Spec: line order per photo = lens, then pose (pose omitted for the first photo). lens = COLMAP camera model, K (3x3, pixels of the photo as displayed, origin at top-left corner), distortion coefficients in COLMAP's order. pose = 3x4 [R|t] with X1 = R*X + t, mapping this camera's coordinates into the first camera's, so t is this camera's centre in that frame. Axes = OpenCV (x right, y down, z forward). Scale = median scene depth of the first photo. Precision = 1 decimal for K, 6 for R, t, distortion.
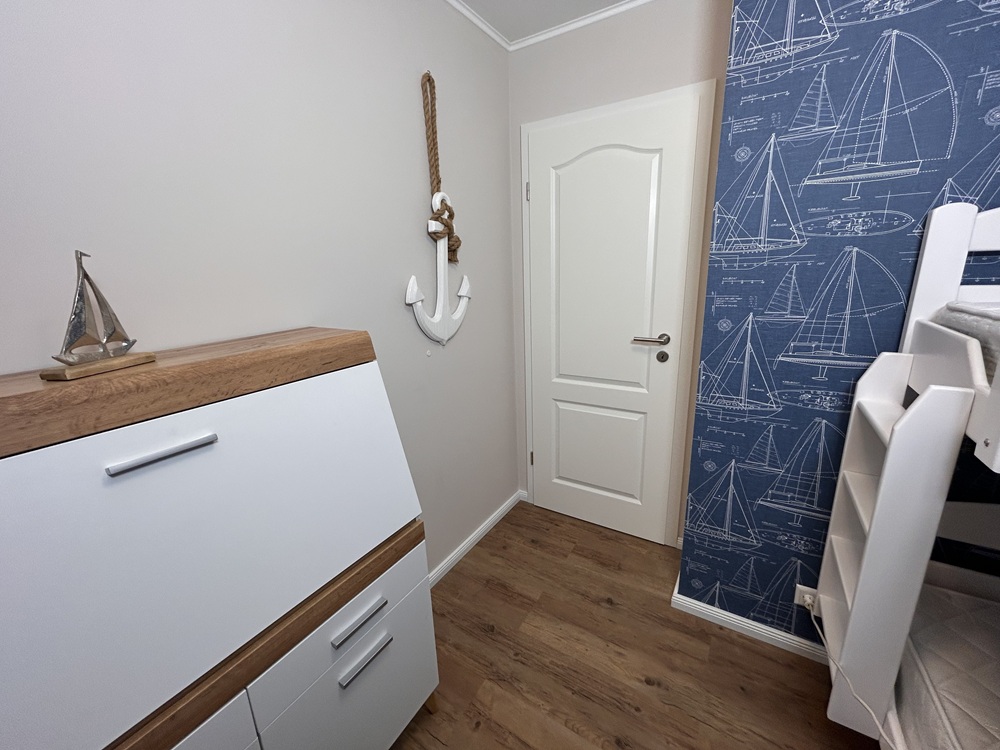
lens RADIAL K [[403.3, 0, 496.7], [0, 403.3, 373.3], [0, 0, 1]] dist [0.000479, 0.000110]
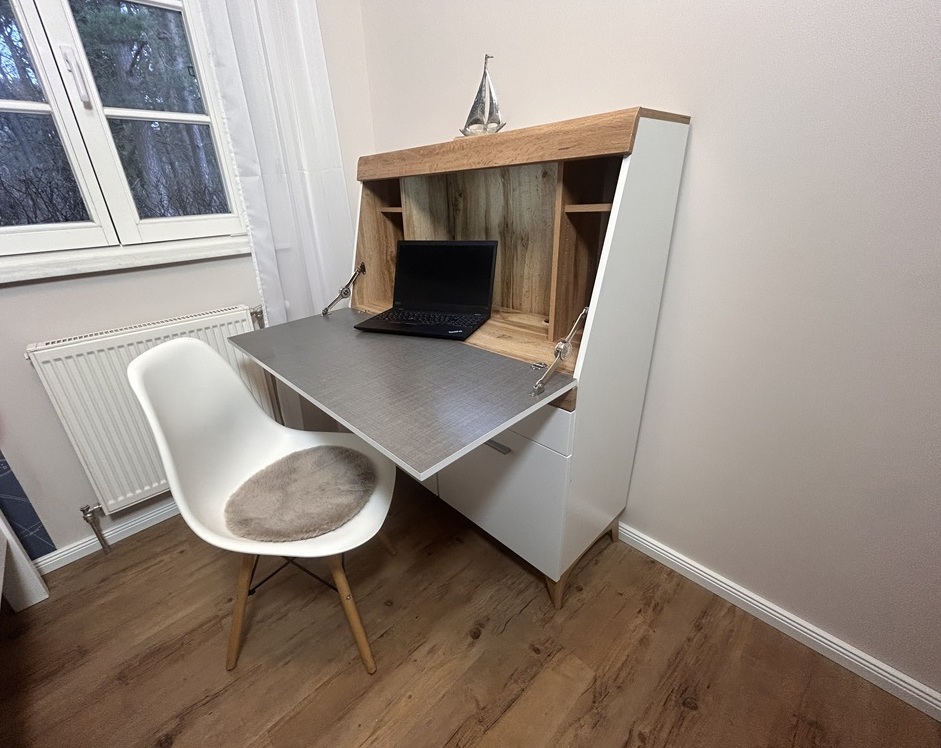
lens RADIAL K [[405.8, 0, 443.6], [0, 405.8, 368.6], [0, 0, 1]] dist [0.000667, 0.000014]
pose [[-0.263540, 0.426145, -0.865418, 0.479522], [-0.188004, 0.857239, 0.479369, 0.008716], [0.946151, 0.289035, -0.145800, 0.773251]]
